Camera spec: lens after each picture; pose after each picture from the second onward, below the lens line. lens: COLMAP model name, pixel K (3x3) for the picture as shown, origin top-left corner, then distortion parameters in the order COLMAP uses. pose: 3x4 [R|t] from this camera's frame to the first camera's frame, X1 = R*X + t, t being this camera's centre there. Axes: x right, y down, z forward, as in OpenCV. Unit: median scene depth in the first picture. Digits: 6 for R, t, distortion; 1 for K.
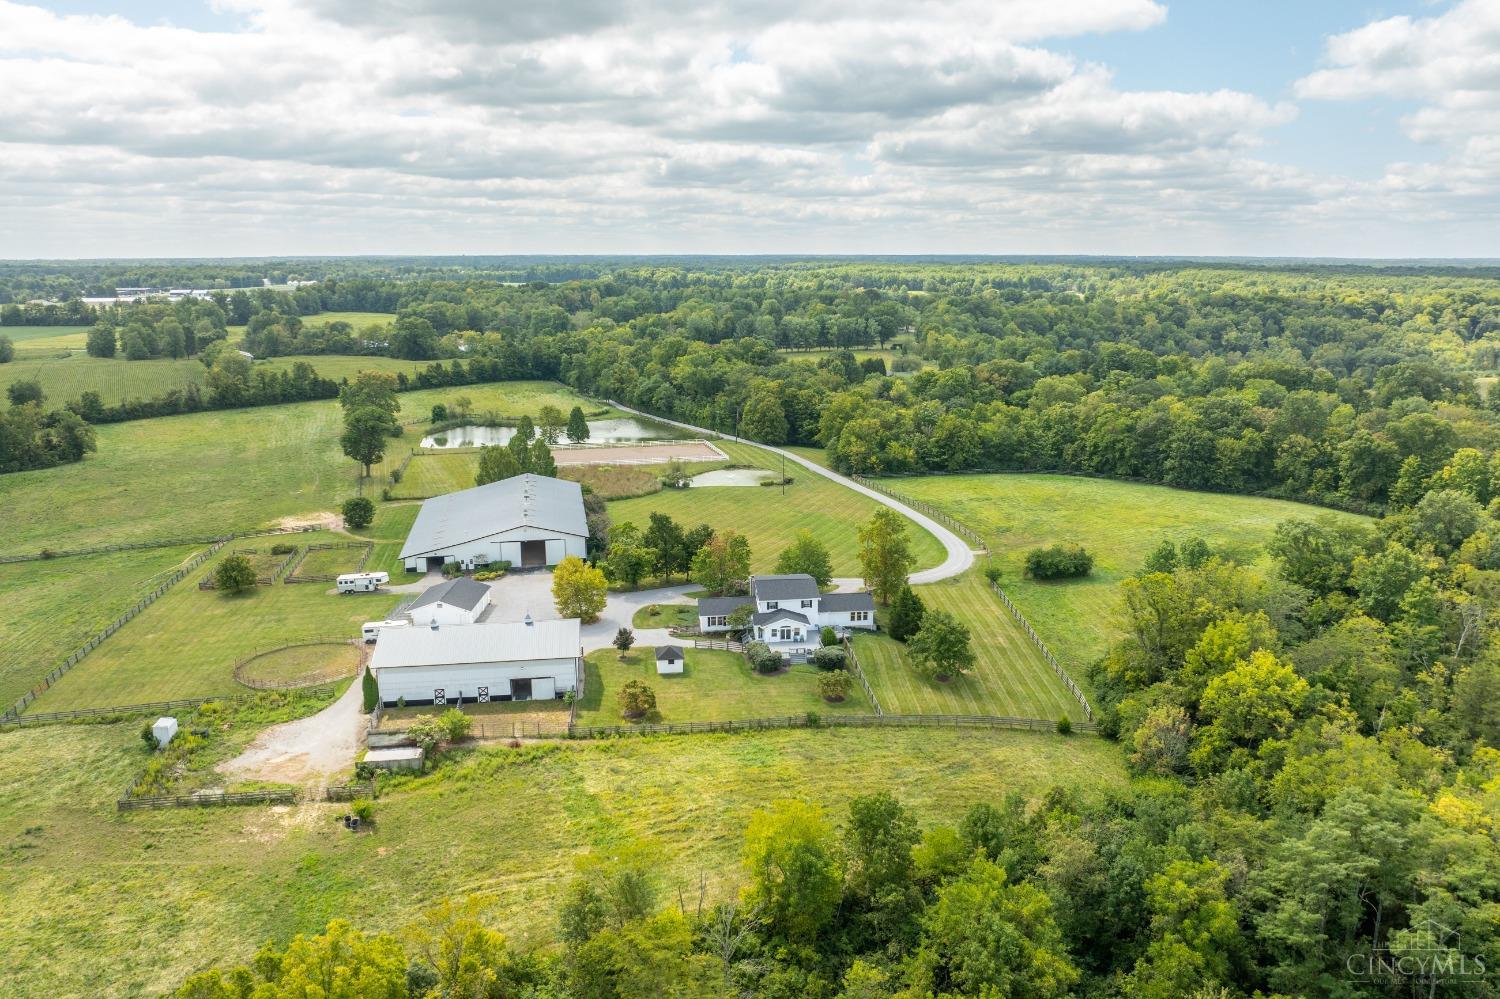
lens RADIAL K [[1059.5, 0, 750.0], [0, 1059.5, 499.5], [0, 0, 1]] dist [-0.031130, -0.006435]
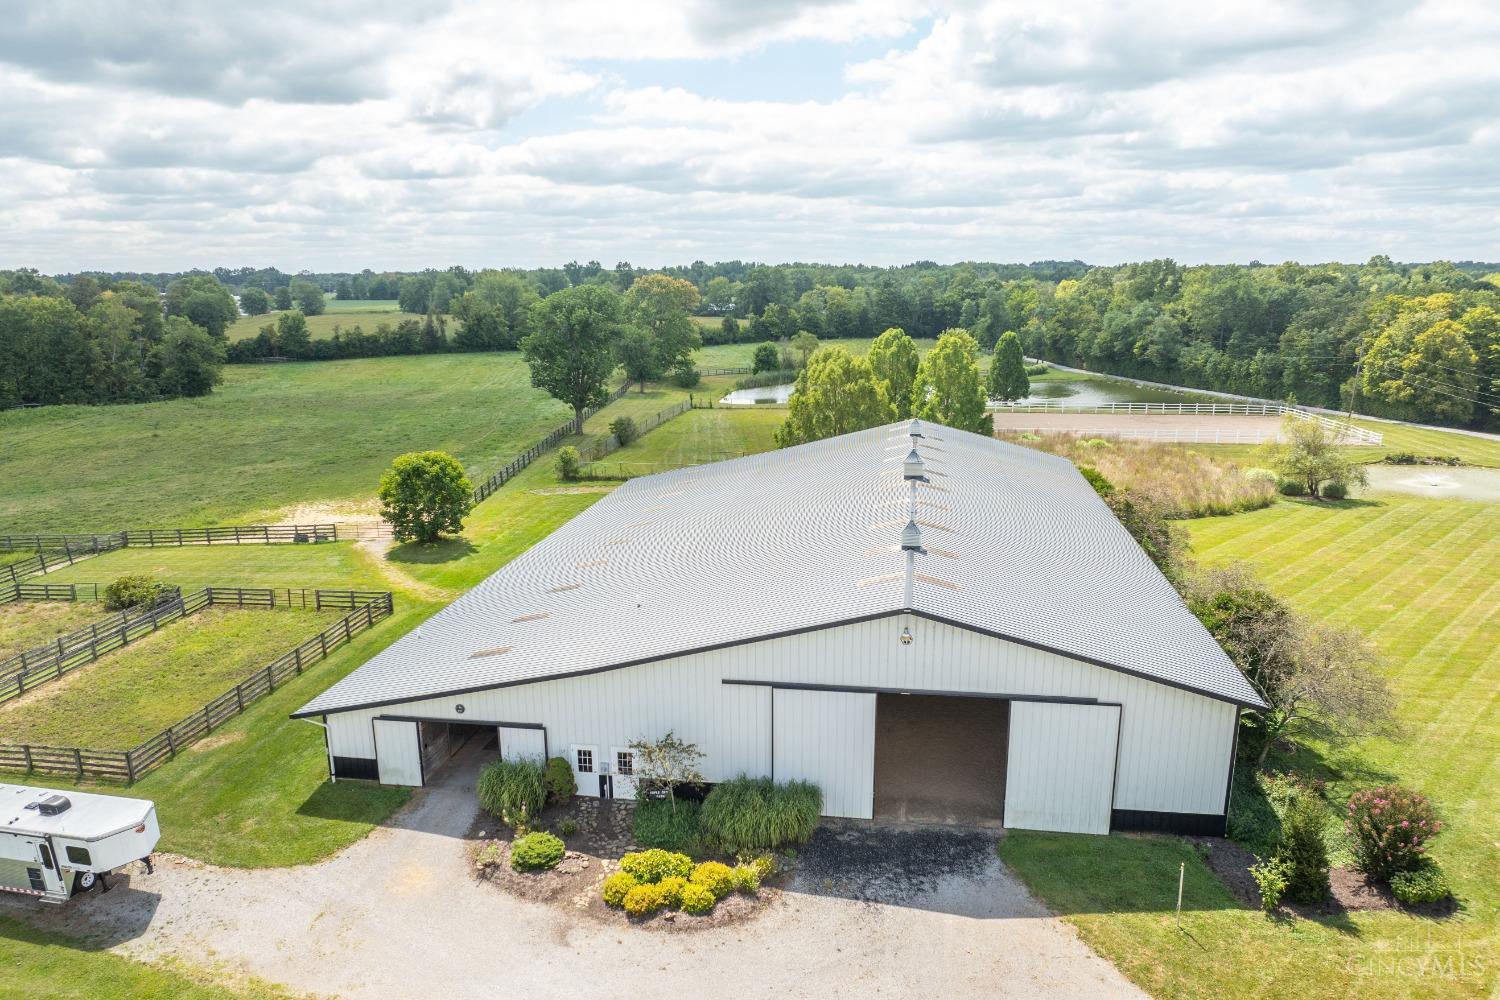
lens RADIAL K [[1053.9, 0, 747.4], [0, 1053.9, 554.4], [0, 0, 1]] dist [-0.030982, -0.004233]
pose [[0.938994, 0.081702, -0.334087, -0.173739], [-0.071263, 0.996513, 0.043406, 0.008933], [0.336468, -0.016950, 0.941542, 0.794861]]
